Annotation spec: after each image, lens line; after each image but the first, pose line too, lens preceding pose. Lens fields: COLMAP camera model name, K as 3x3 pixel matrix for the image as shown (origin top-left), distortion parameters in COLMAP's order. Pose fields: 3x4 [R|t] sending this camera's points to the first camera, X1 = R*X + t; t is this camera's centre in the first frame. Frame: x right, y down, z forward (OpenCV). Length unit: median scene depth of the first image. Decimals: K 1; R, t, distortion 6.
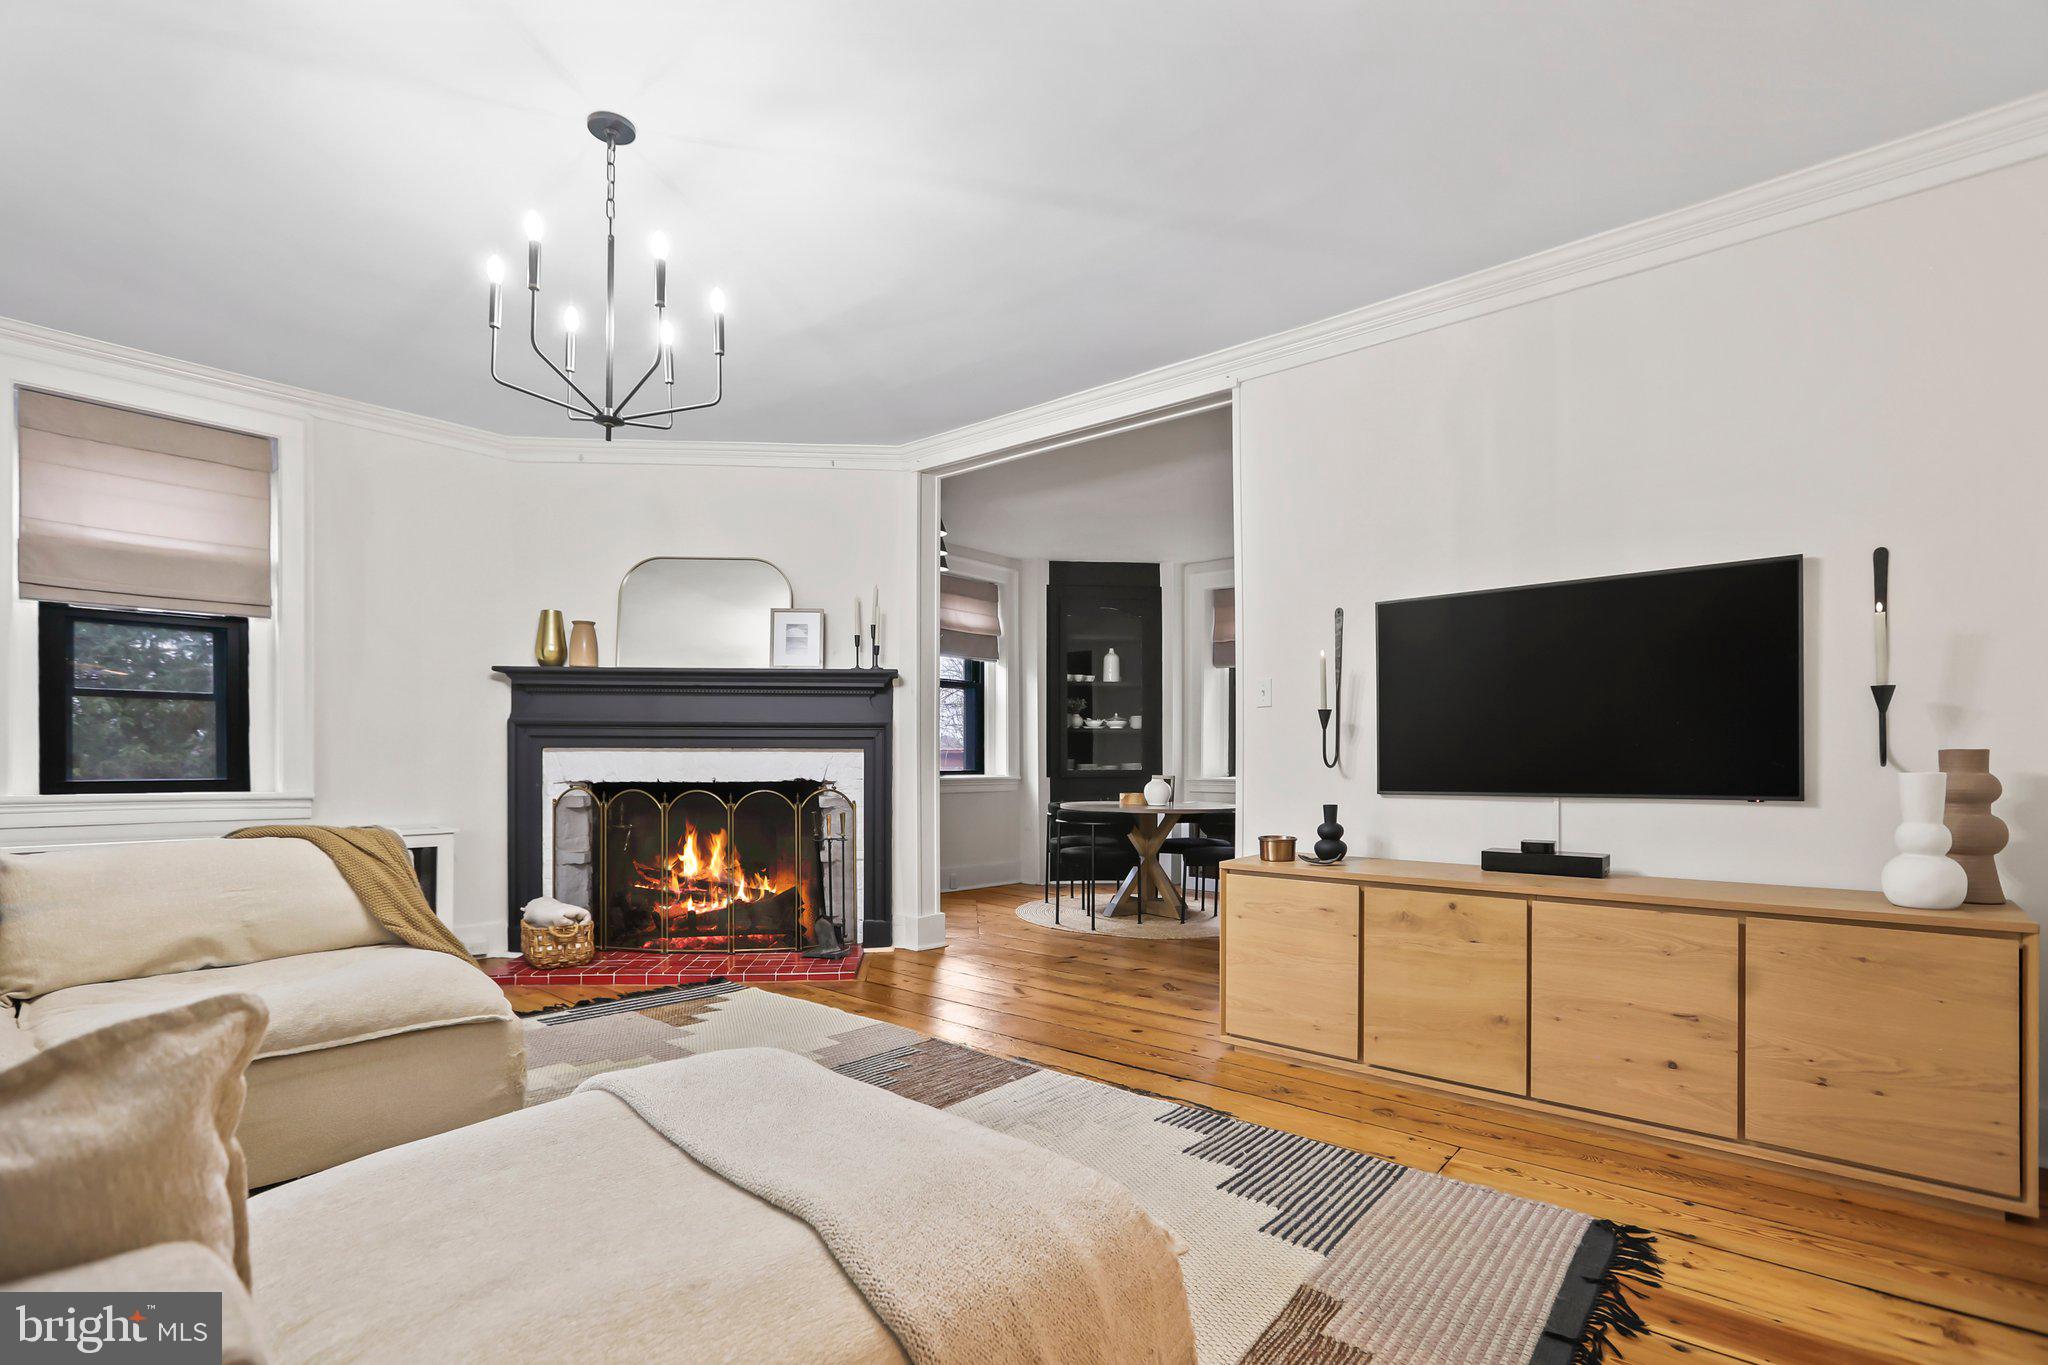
lens RADIAL K [[951.8, 0, 1020.4], [0, 951.8, 762.8], [0, 0, 1]] dist [-0.046232, 0.030542]
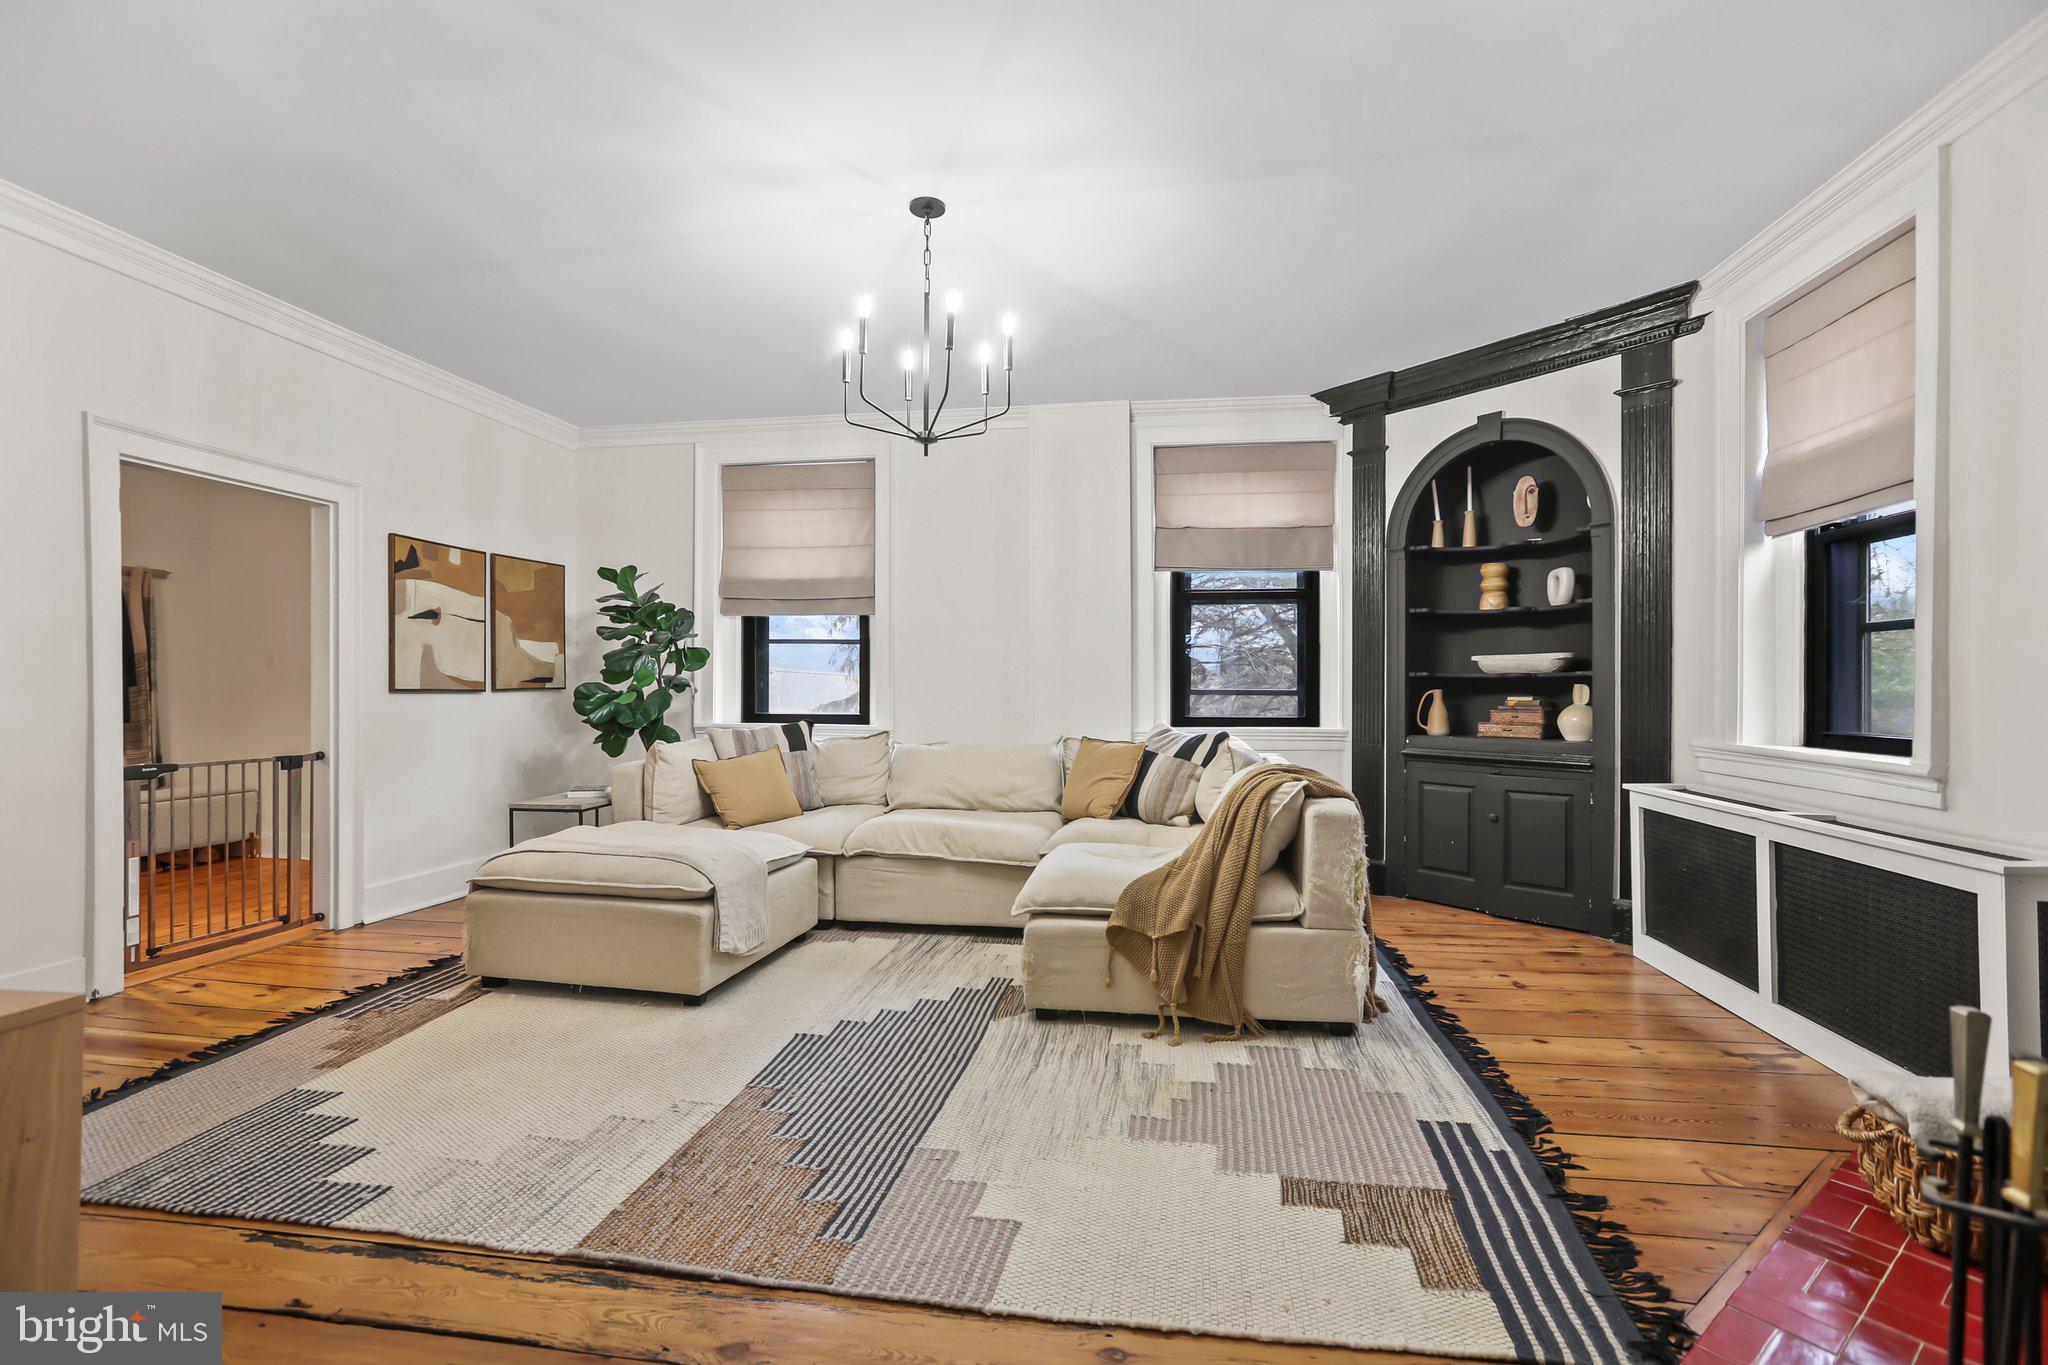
lens RADIAL K [[935.8, 0, 1019.9], [0, 935.8, 692.2], [0, 0, 1]] dist [-0.045490, 0.029332]
pose [[-0.848545, 0.001008, -0.529122, 0.053988], [-0.001483, 0.999990, 0.004283, -0.015323], [0.529121, 0.004419, -0.848535, 1.002484]]
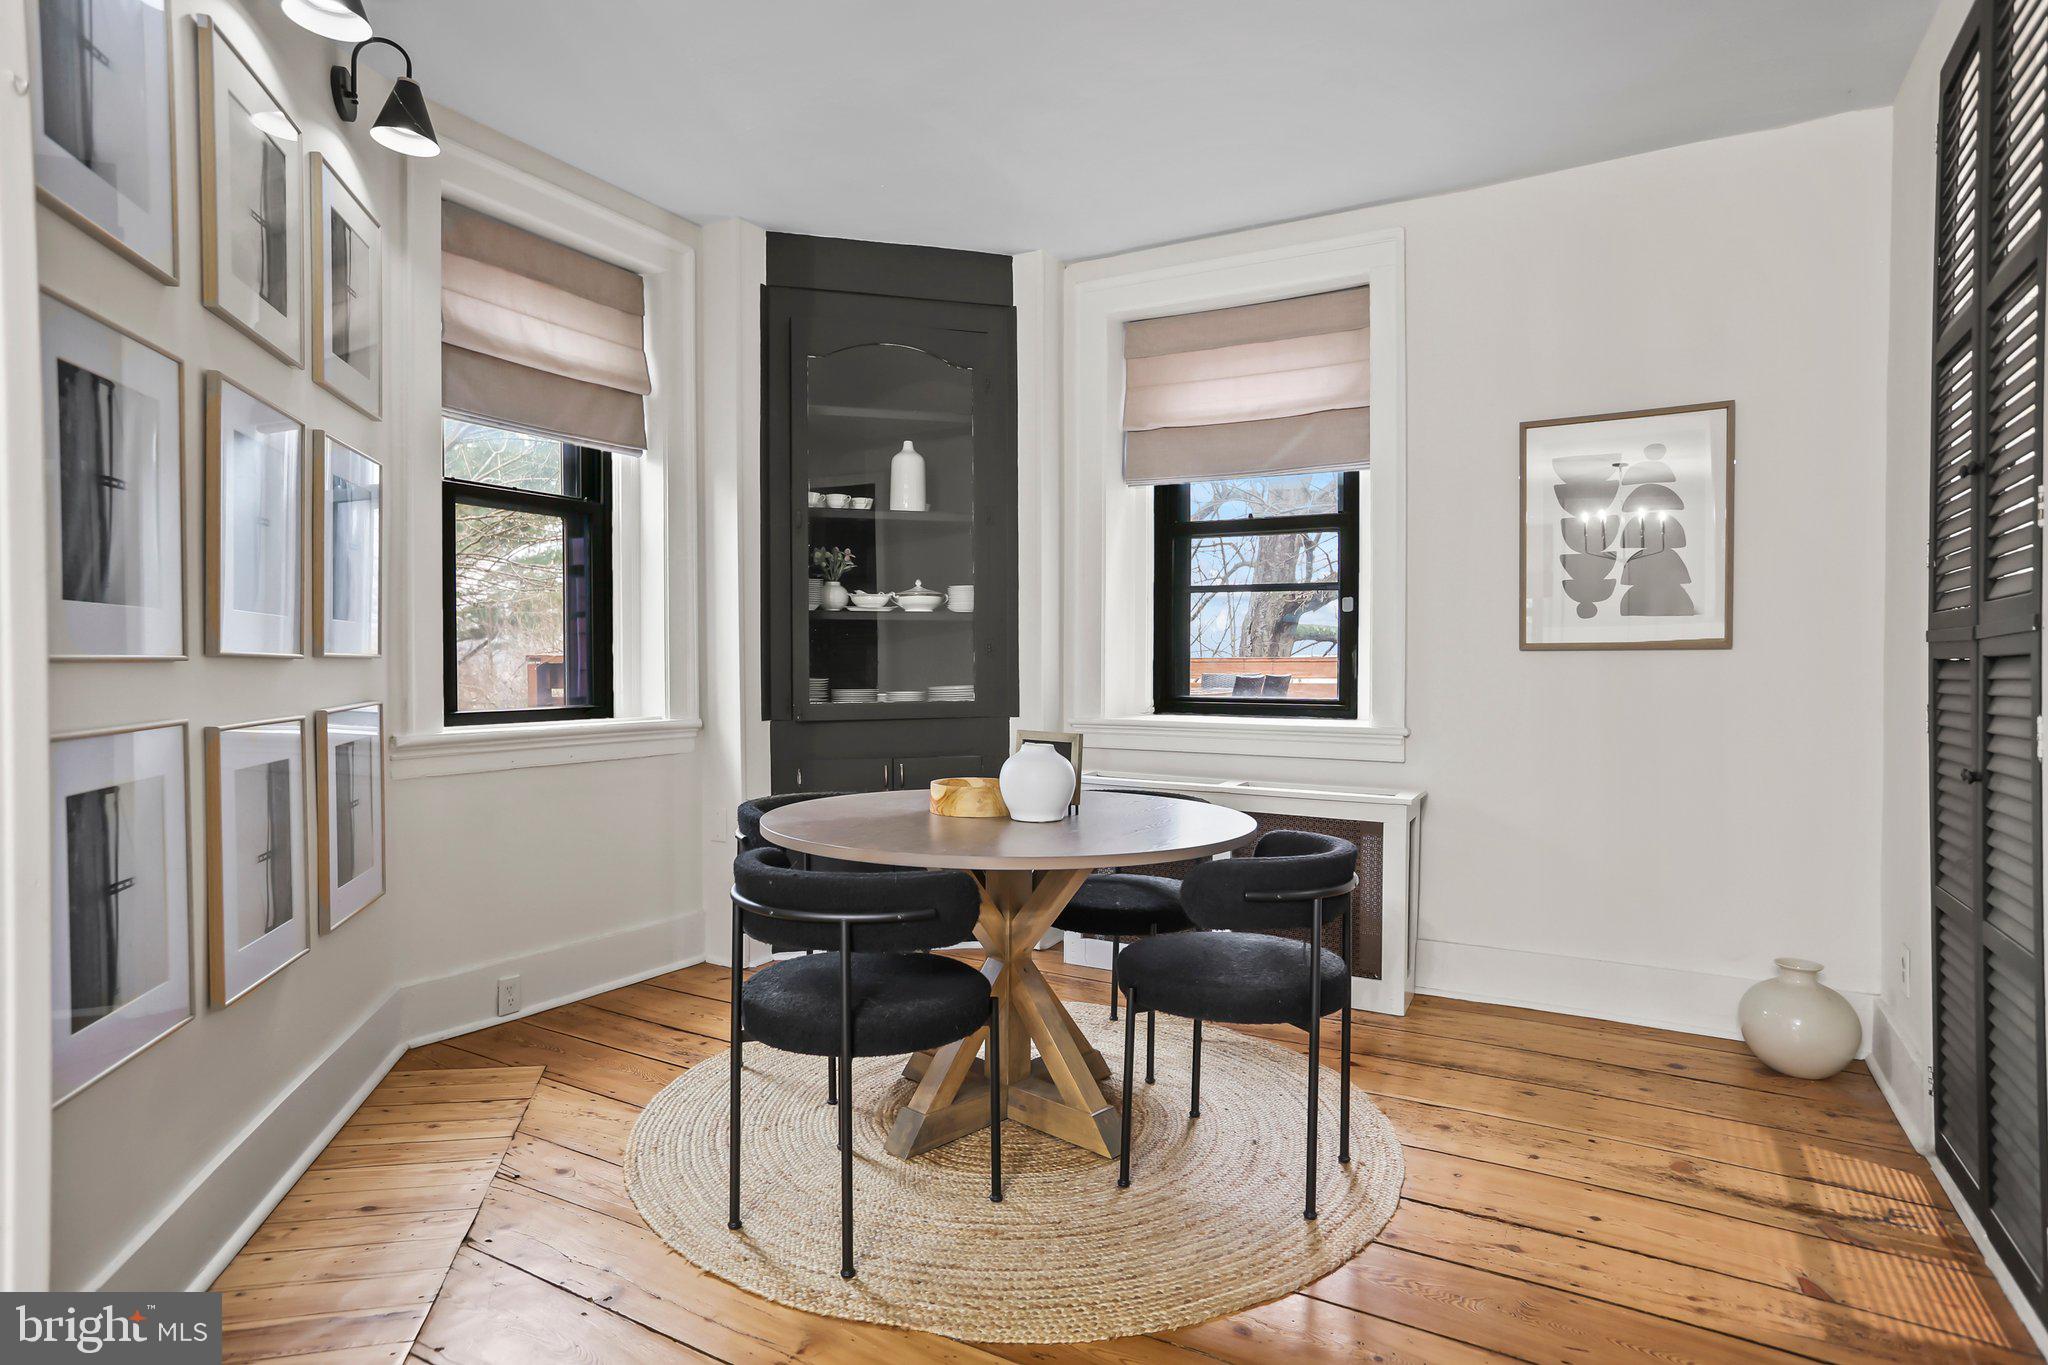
lens RADIAL K [[1097.4, 0, 1032.1], [0, 1097.4, 676.1], [0, 0, 1]] dist [-0.004349, 0.022800]
pose [[0.978478, -0.005534, 0.206275, 0.071343], [0.003284, 0.999931, 0.011250, -0.016981], [-0.206323, -0.010330, 0.978429, 0.751252]]
